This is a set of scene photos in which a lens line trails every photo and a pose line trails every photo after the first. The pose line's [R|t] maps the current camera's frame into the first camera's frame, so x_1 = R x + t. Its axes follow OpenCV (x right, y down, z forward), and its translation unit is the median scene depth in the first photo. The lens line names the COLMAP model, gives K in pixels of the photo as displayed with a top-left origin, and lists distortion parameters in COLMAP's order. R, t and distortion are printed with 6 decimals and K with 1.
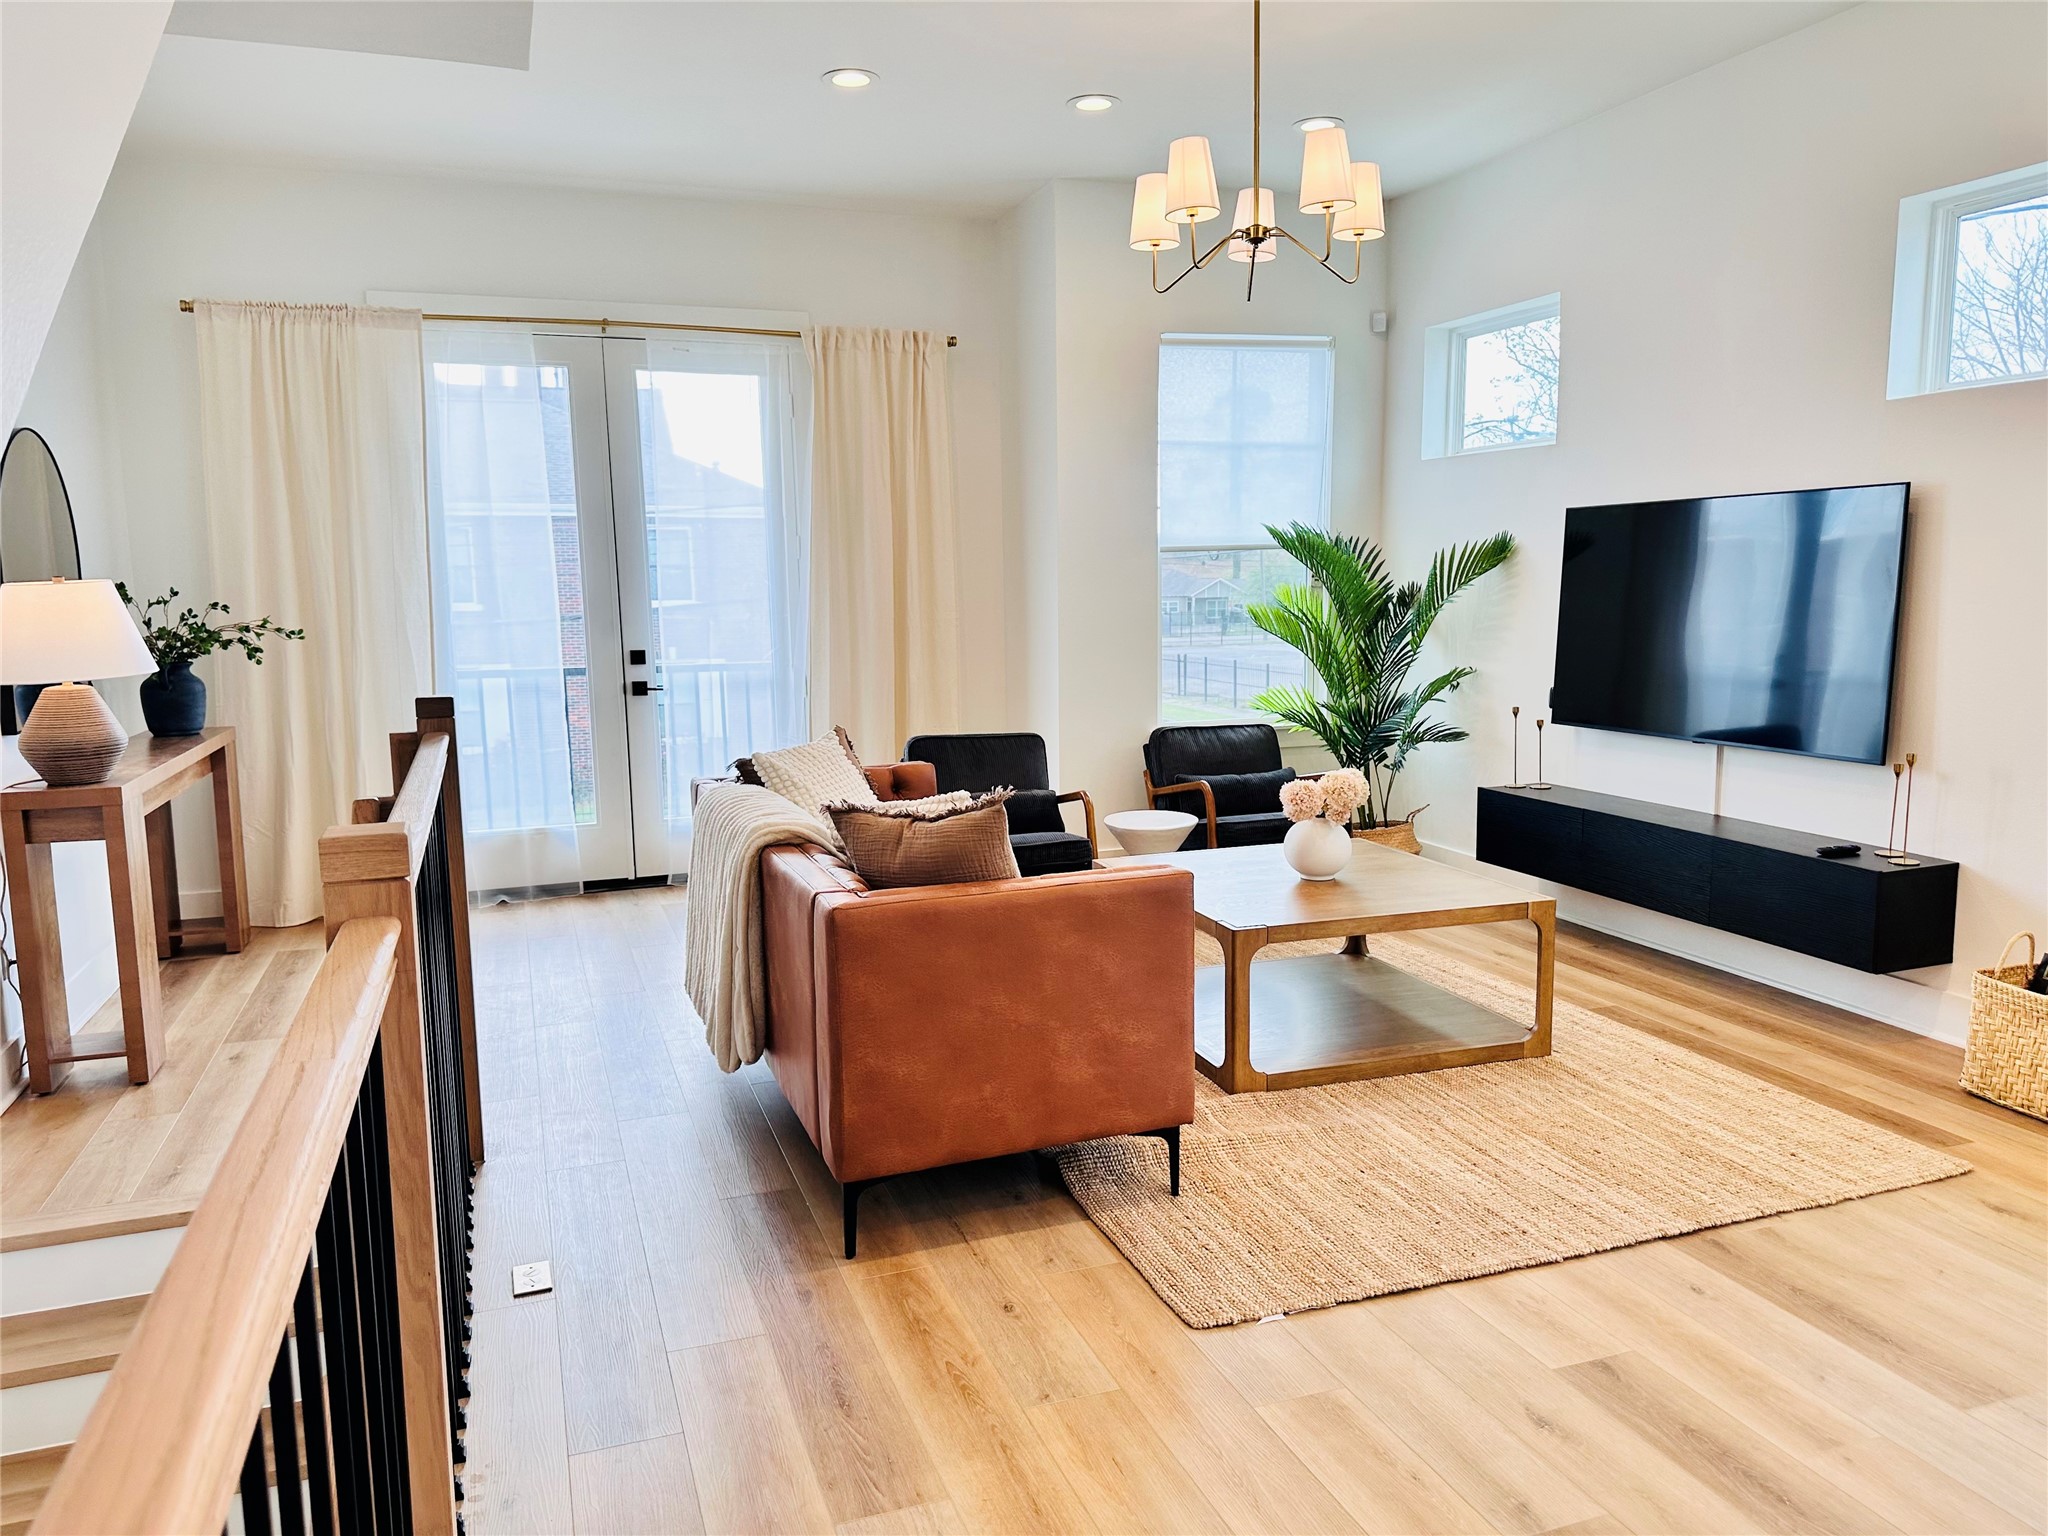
lens RADIAL K [[1434.7, 0, 1022.4], [0, 1434.7, 779.7], [0, 0, 1]] dist [0.109026, -0.155860]
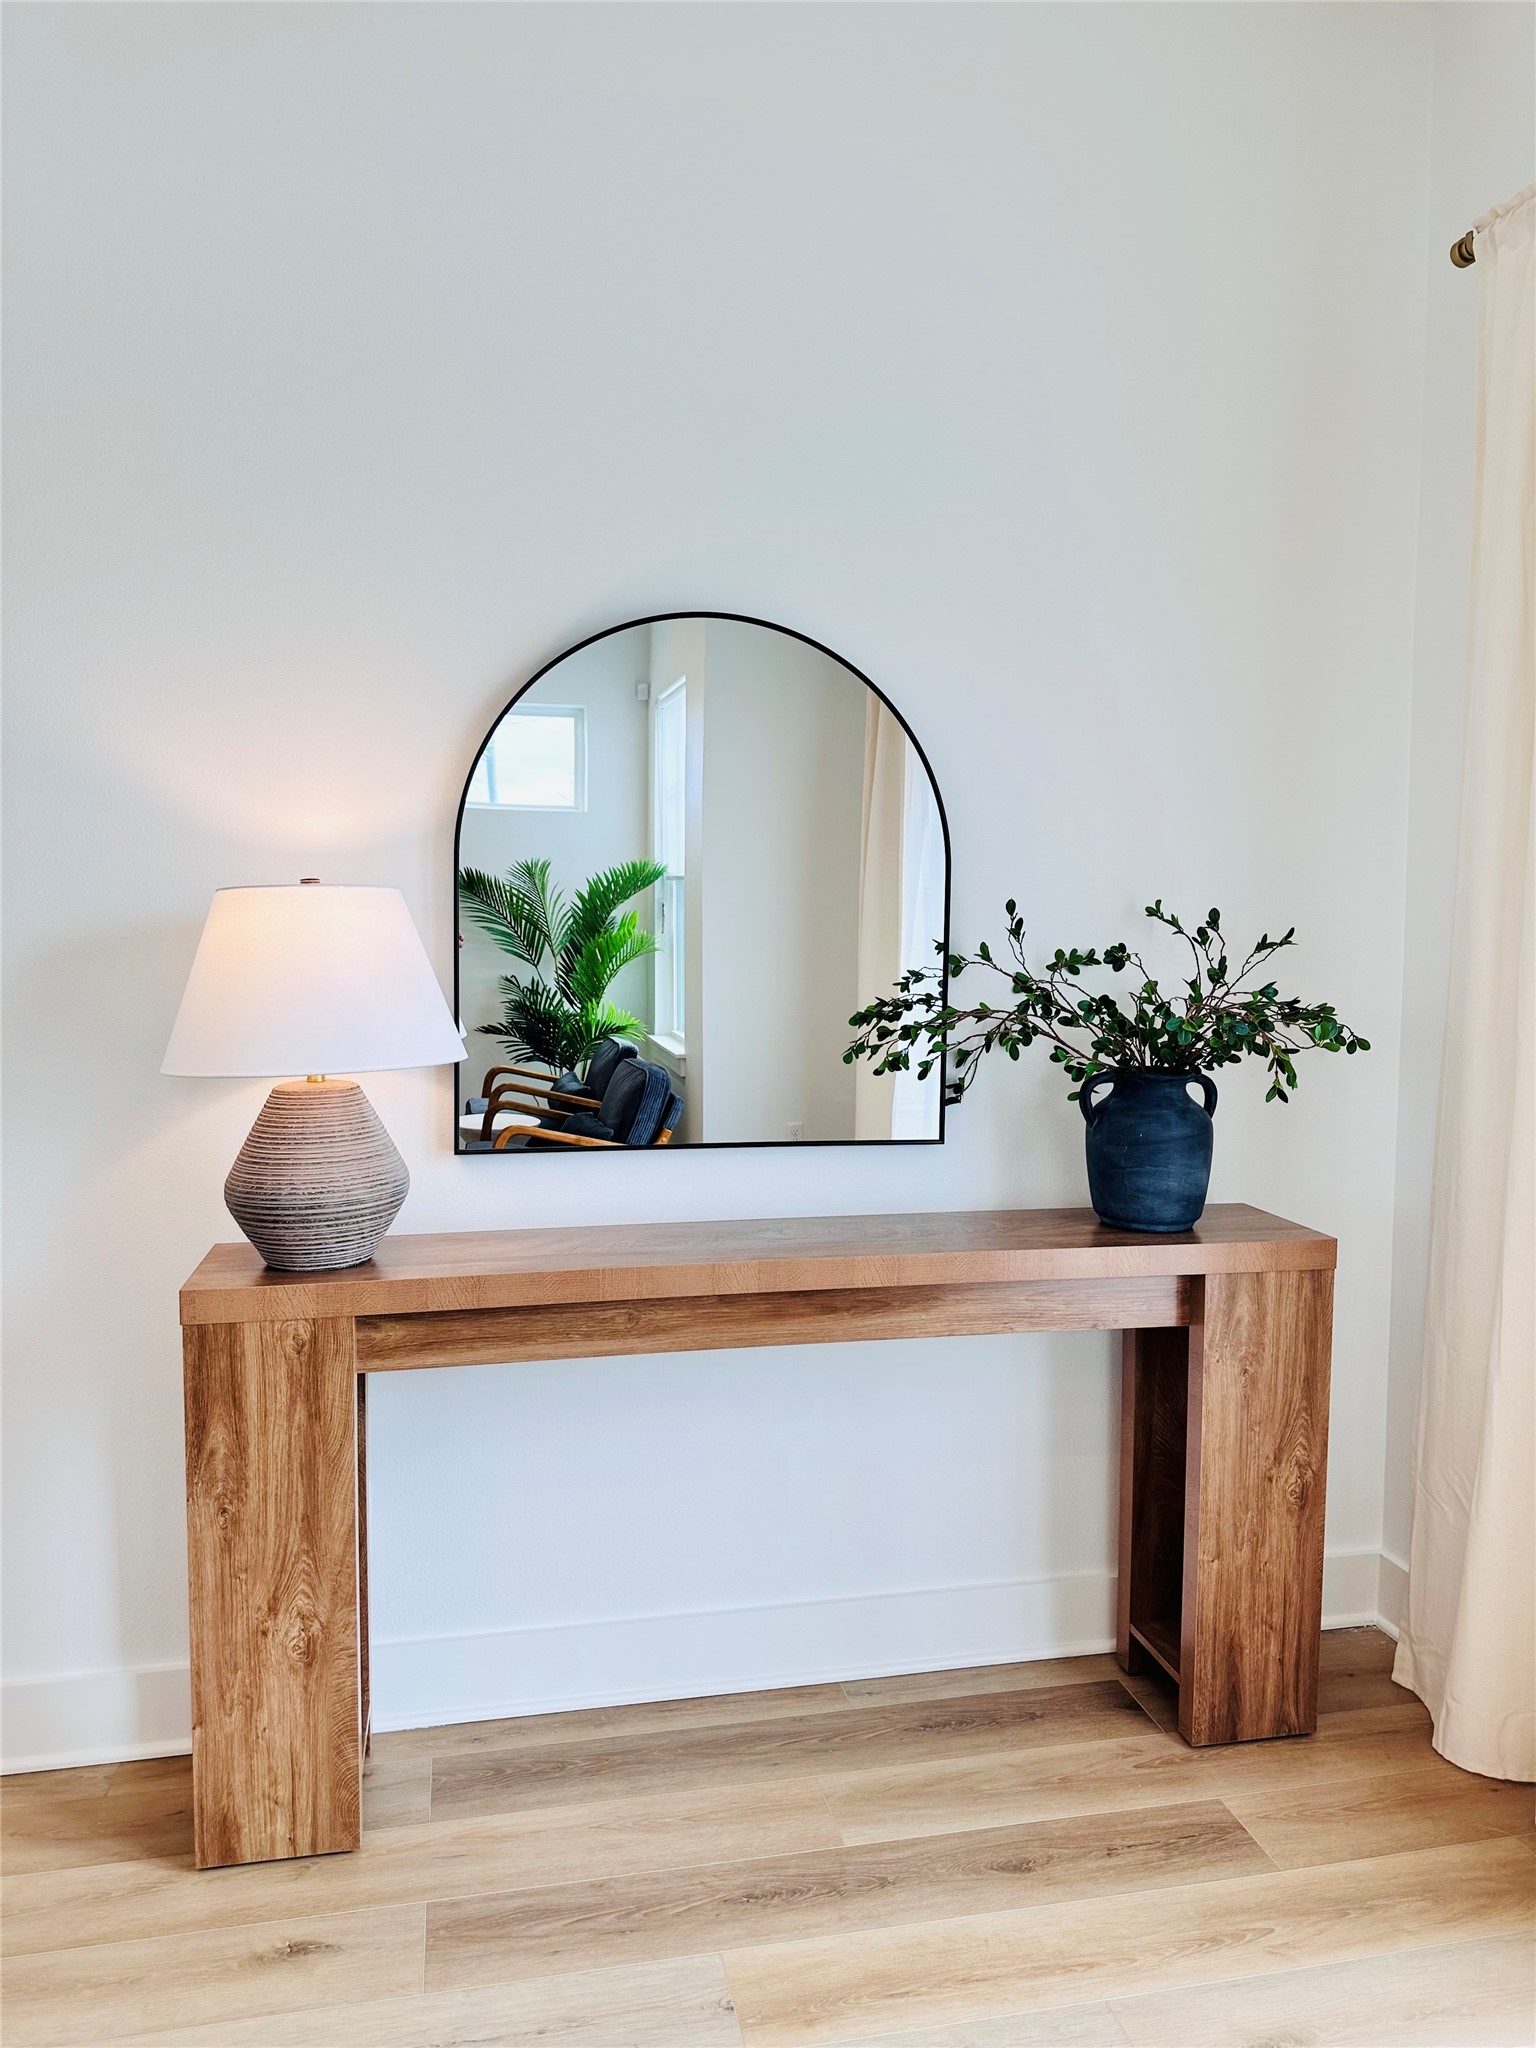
lens RADIAL K [[1434.7, 0, 773.7], [0, 1434.7, 1030.6], [0, 0, 1]] dist [0.109026, -0.155860]
pose [[-0.117749, 0.075923, -0.990137, -0.105974], [-0.143163, 0.985359, 0.092582, -0.107779], [0.982669, 0.152653, -0.105156, 0.855939]]
